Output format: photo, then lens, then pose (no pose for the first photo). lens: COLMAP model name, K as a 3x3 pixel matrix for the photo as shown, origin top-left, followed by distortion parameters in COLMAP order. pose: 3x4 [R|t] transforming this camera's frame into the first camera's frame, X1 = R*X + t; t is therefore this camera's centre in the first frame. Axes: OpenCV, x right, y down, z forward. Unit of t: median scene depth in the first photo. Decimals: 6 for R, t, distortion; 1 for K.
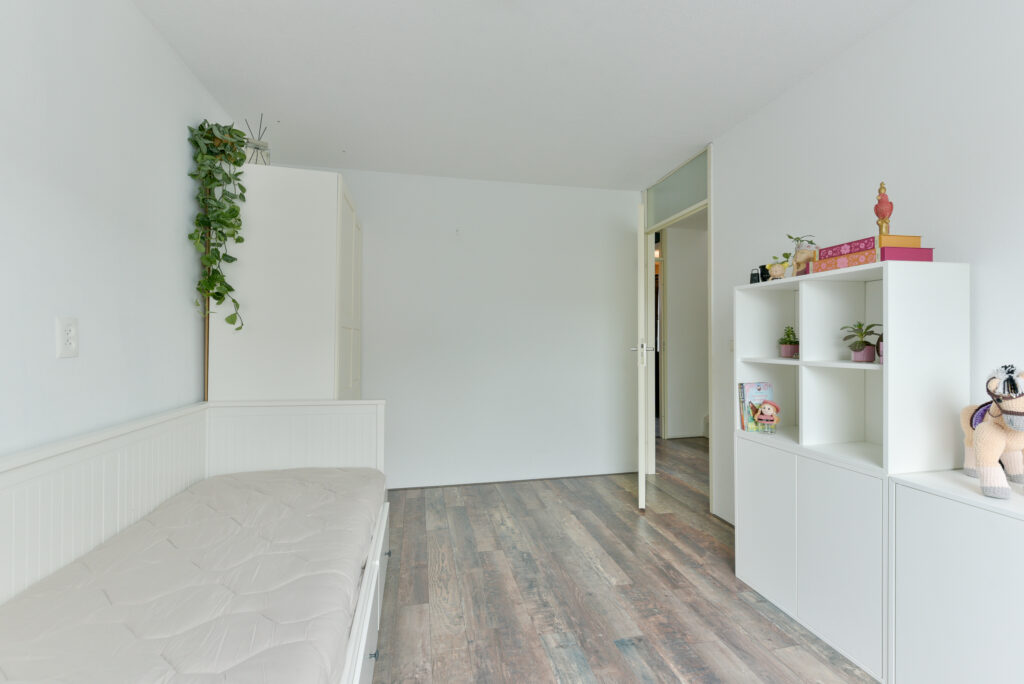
lens RADIAL K [[428.9, 0, 511.4], [0, 428.9, 342.7], [0, 0, 1]] dist [0.000357, -0.000145]
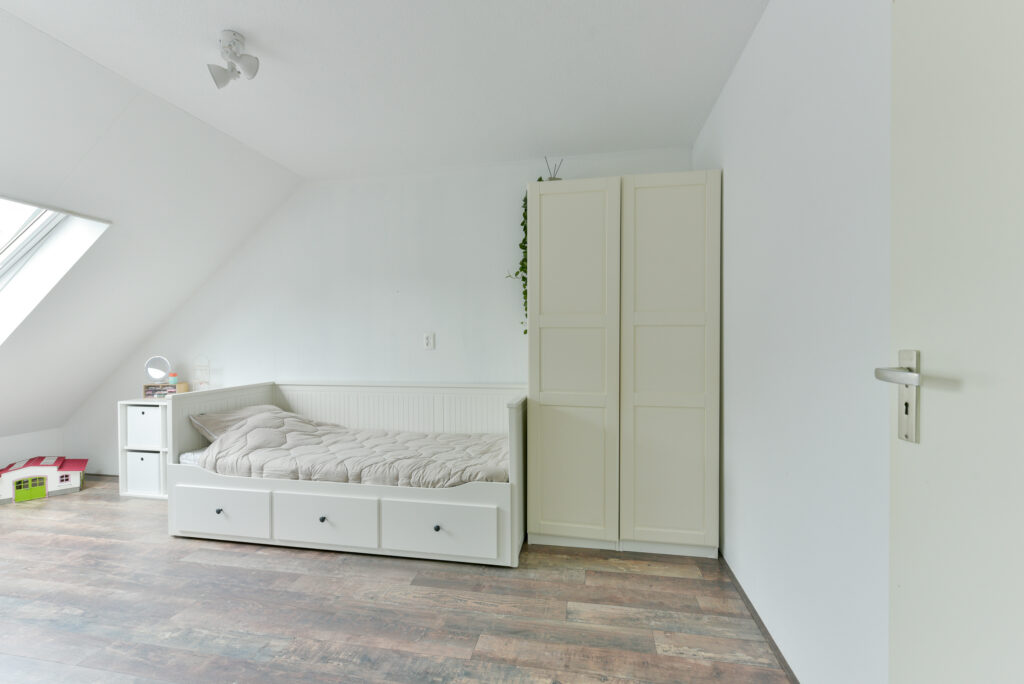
lens RADIAL K [[428.9, 0, 512.2], [0, 428.9, 342.4], [0, 0, 1]] dist [0.000357, -0.000145]
pose [[-0.376187, 0.008062, -0.926509, 0.658887], [0.002233, 0.999967, 0.007795, -0.012580], [0.926541, 0.000863, -0.376192, 1.529385]]
